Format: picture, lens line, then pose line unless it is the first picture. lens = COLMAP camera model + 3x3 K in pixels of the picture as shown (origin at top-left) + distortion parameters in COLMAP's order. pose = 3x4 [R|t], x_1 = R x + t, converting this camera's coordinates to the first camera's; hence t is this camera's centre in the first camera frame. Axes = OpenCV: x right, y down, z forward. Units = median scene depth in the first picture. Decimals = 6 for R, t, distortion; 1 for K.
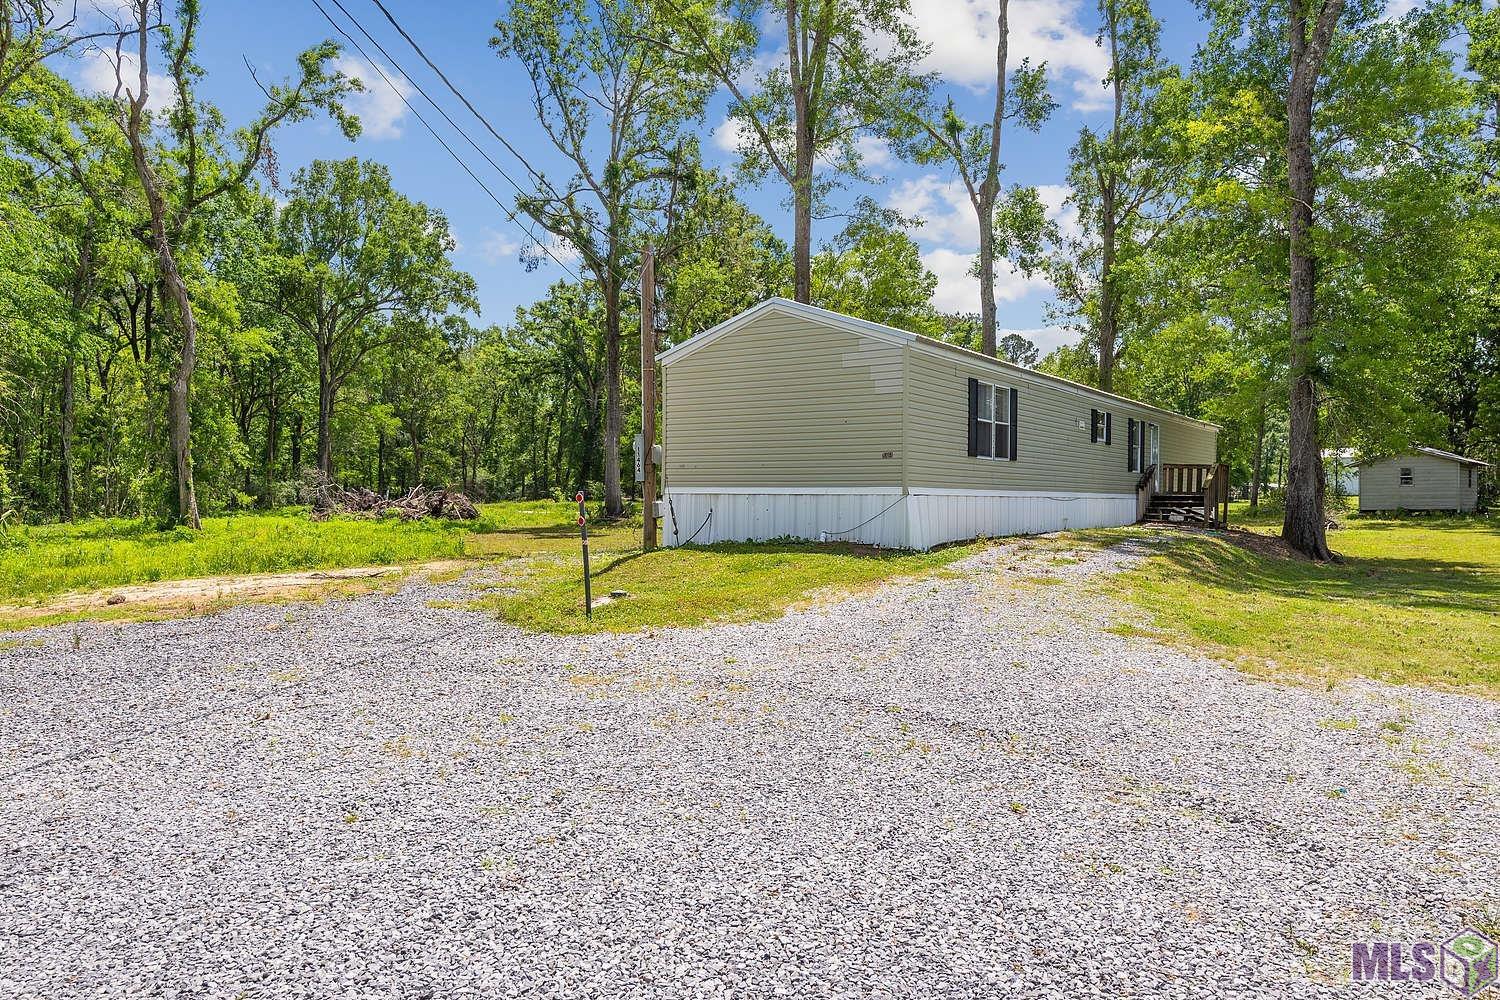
lens RADIAL K [[1131.0, 0, 820.2], [0, 1131.0, 504.0], [0, 0, 1]] dist [0.008161, 0.004744]
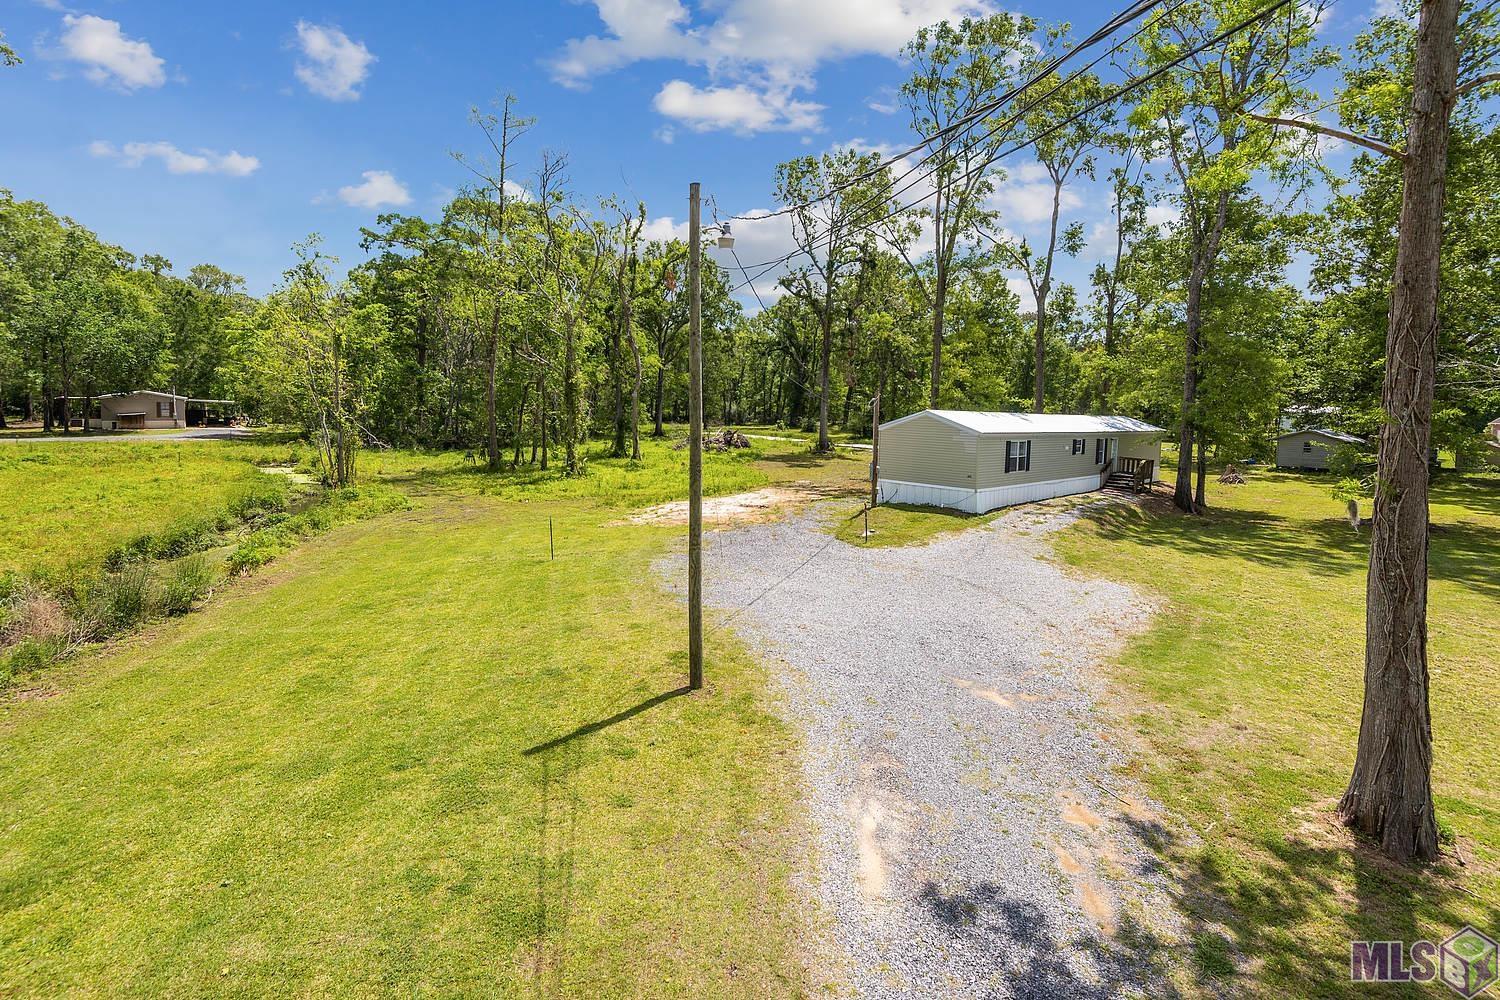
lens RADIAL K [[683.6, 0, 750.0], [0, 683.6, 500.0], [0, 0, 1]] dist [-0.000848, -0.000181]
pose [[0.964341, 0.046355, -0.260571, -0.005488], [-0.018341, 0.993880, 0.108931, -0.052707], [0.264026, -0.100267, 0.959290, -0.224135]]
